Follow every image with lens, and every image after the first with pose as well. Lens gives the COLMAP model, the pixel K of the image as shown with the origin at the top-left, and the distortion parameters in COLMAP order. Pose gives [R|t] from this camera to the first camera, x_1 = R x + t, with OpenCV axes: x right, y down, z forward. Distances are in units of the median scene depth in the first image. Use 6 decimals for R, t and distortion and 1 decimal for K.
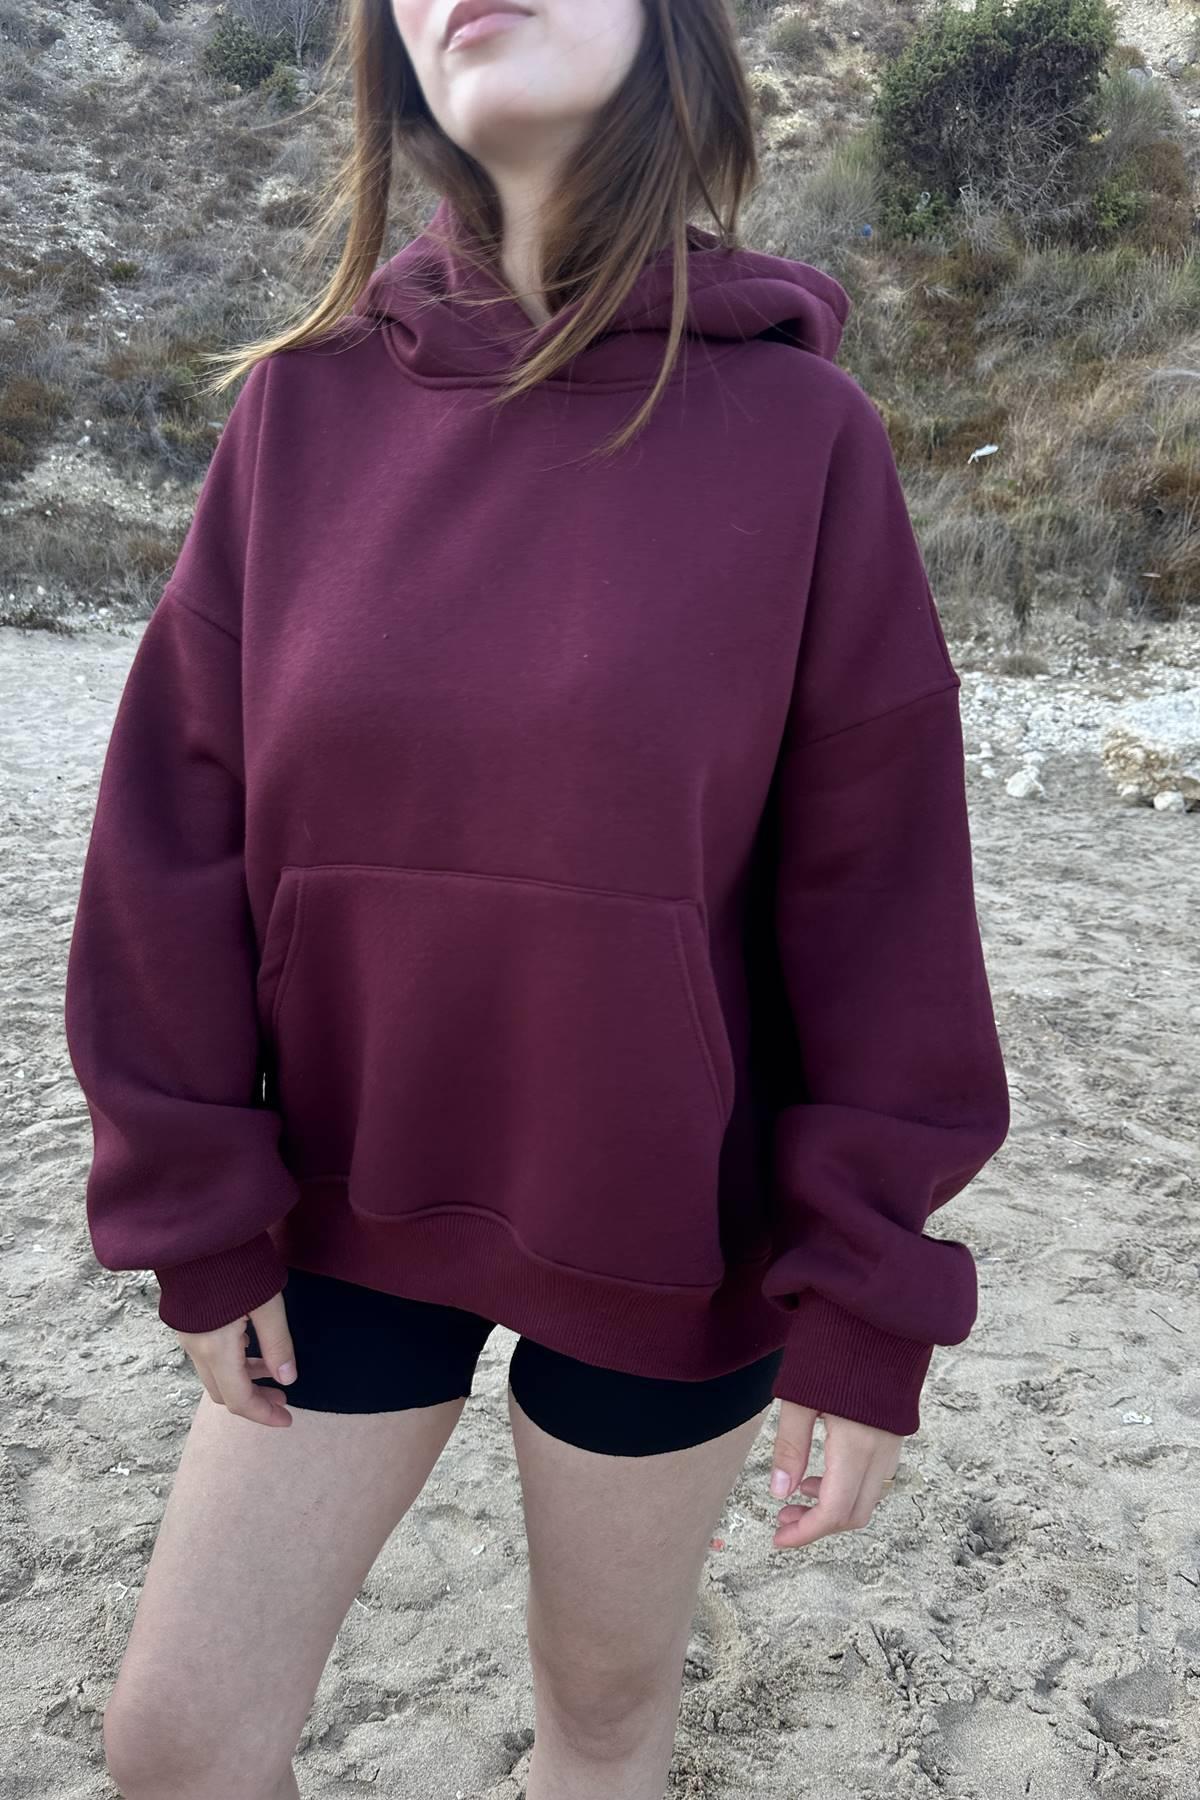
lens RADIAL K [[1251.3, 0, 617.3], [0, 1251.3, 875.0], [0, 0, 1]] dist [-0.000538, -0.002057]
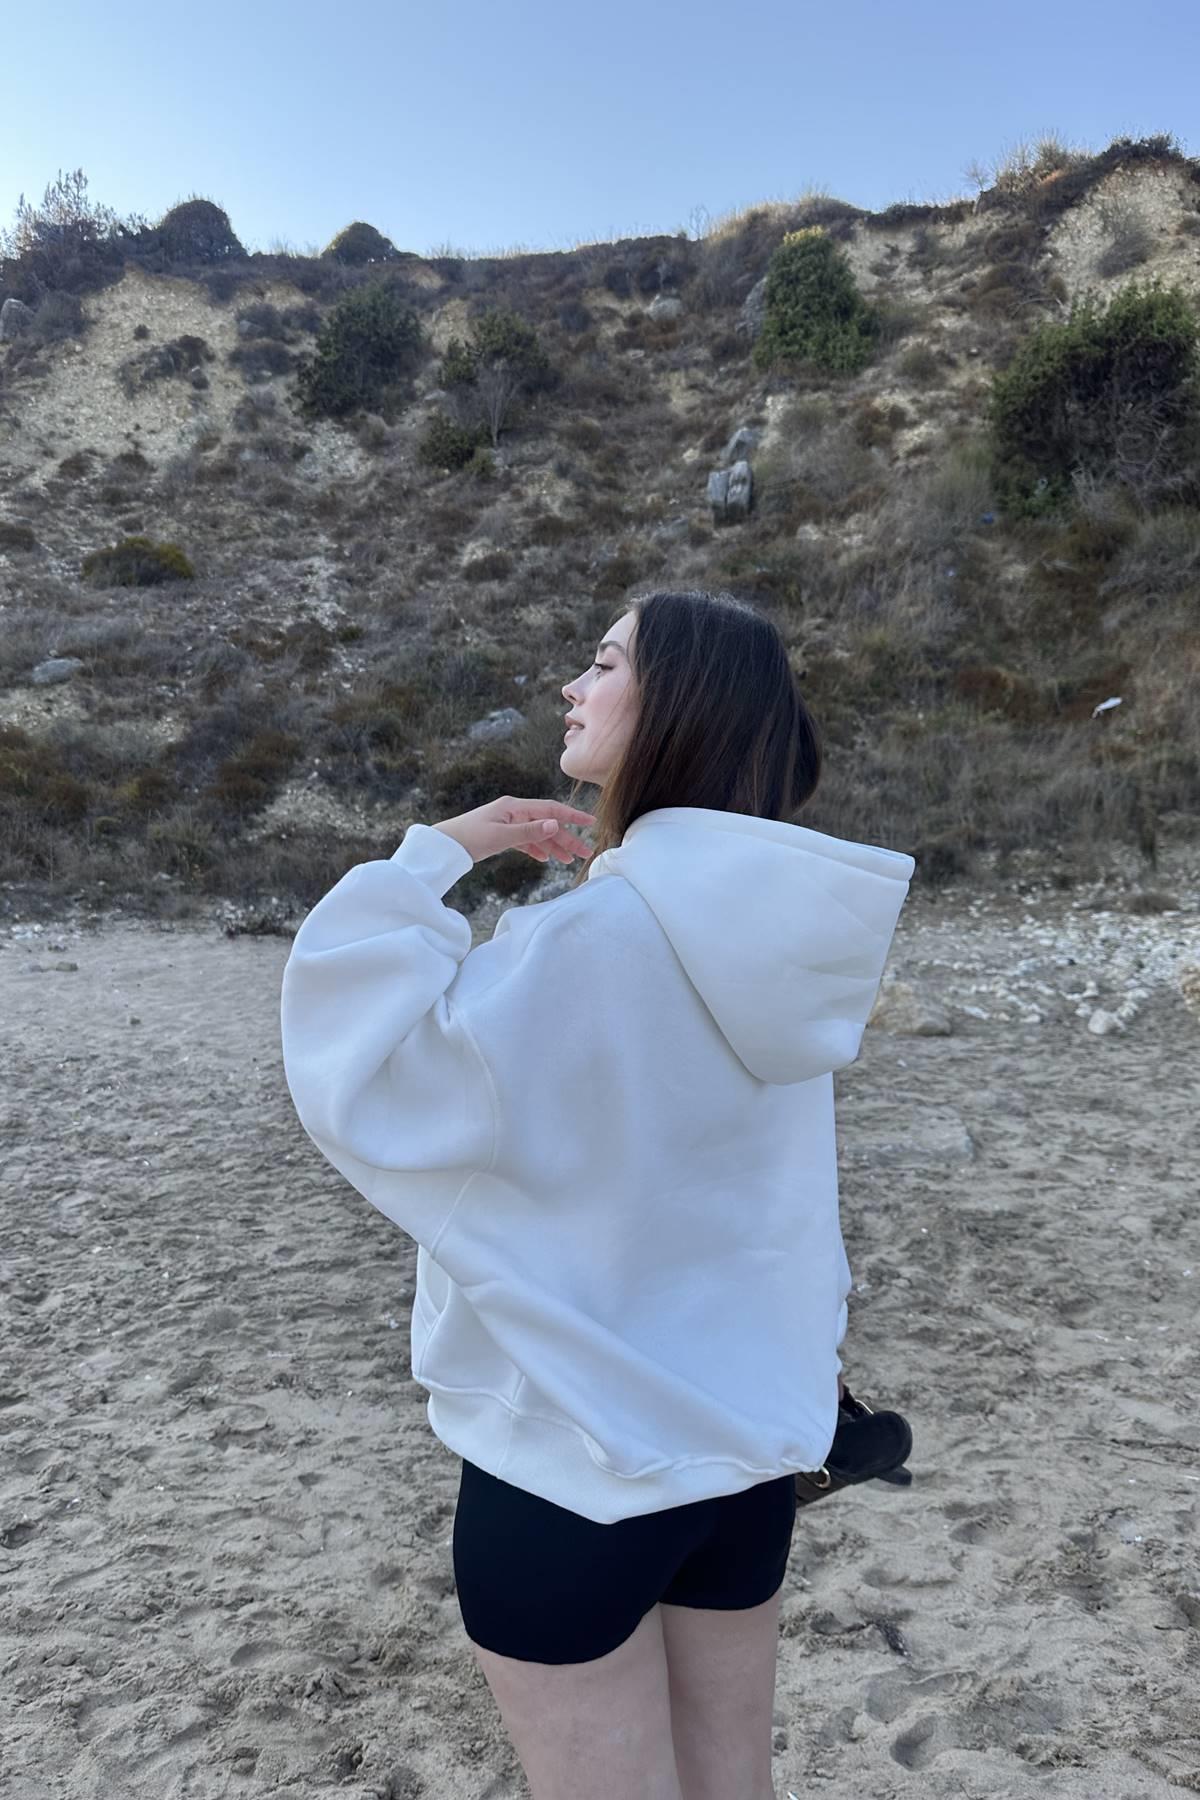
lens RADIAL K [[1224.6, 0, 611.3], [0, 1224.6, 889.8], [0, 0, 1]] dist [0.163118, -0.326914]
pose [[0.979909, -0.073604, -0.185367, 0.070691], [0.037157, 0.980513, -0.192909, 0.004414], [0.195954, 0.182146, 0.963548, -0.080017]]
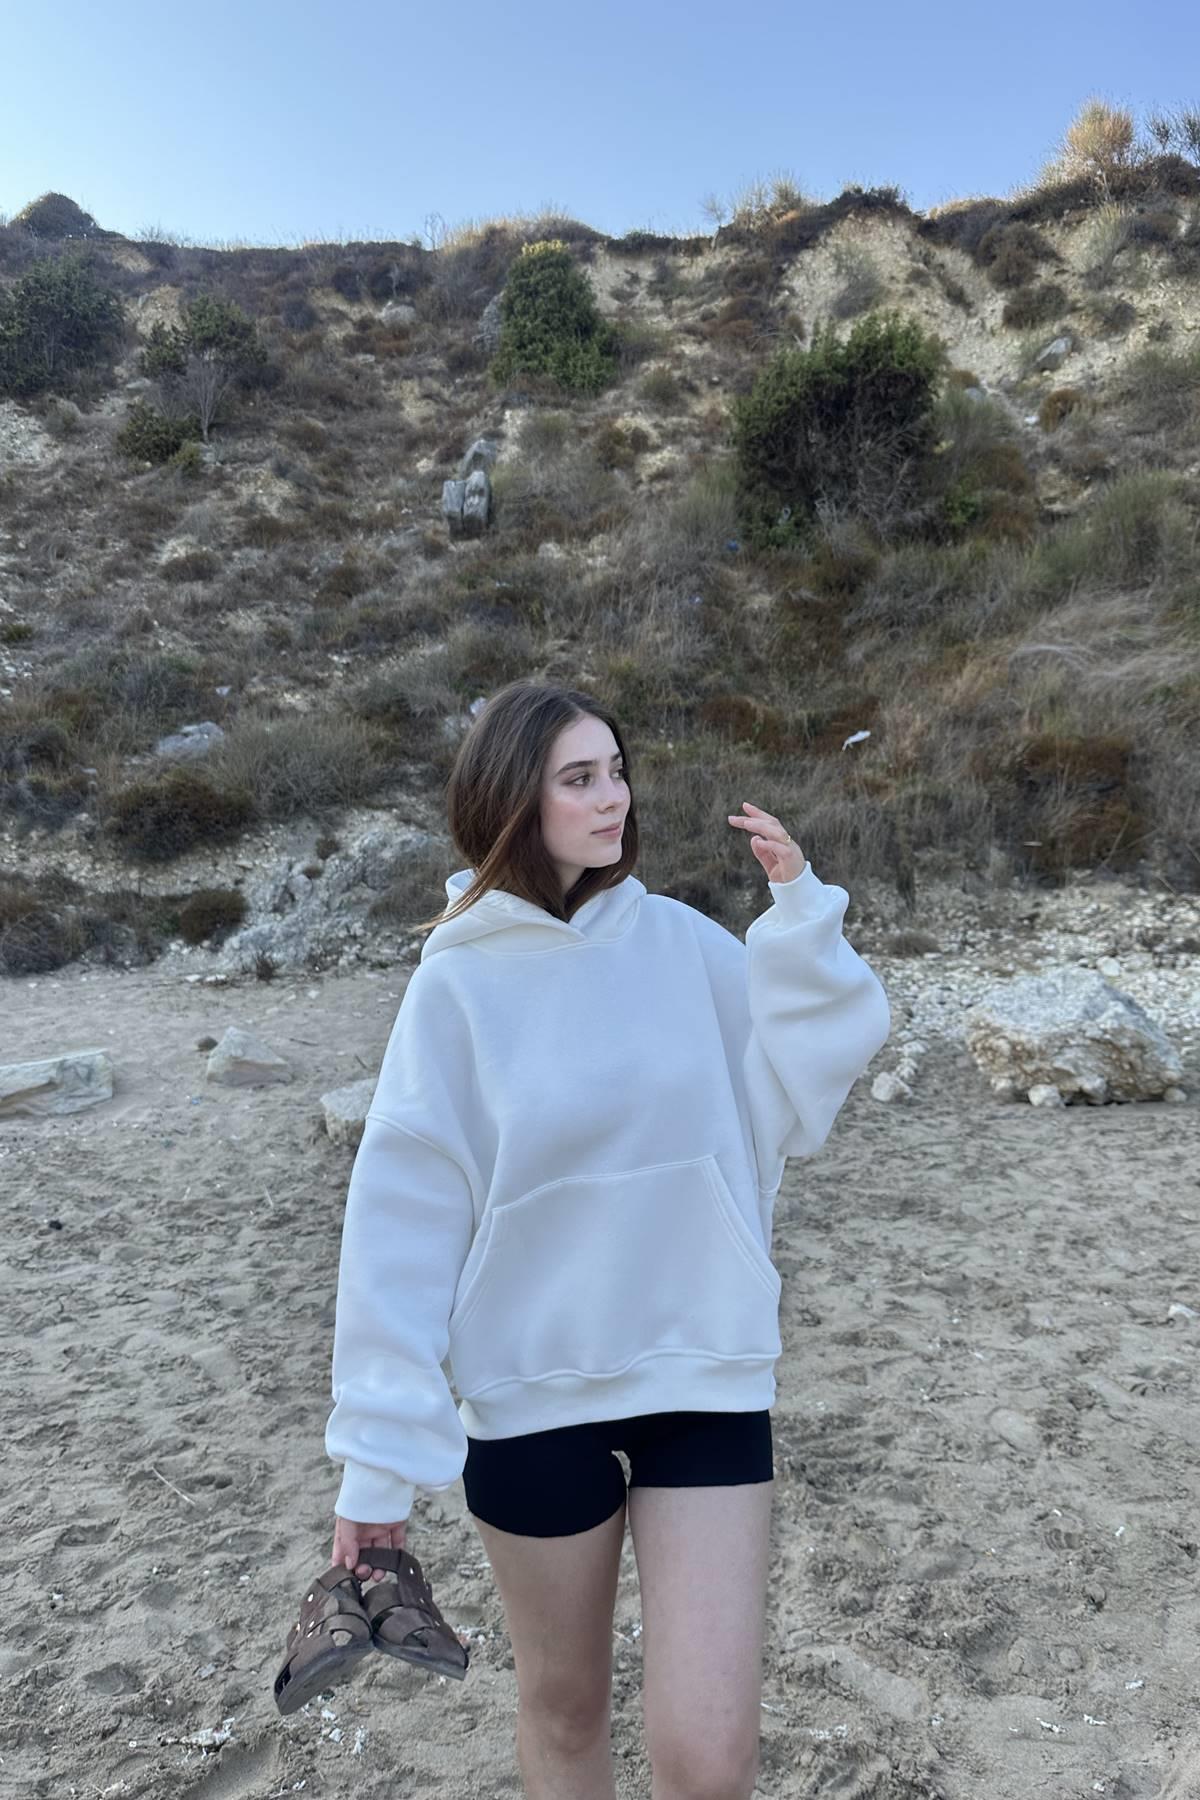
lens RADIAL K [[1224.6, 0, 611.3], [0, 1224.6, 889.8], [0, 0, 1]] dist [0.163118, -0.326914]
pose [[0.996603, -0.080022, 0.019455, 0.068383], [0.082327, 0.974070, -0.210737, -0.022779], [-0.002087, 0.211623, 0.977349, 0.043594]]
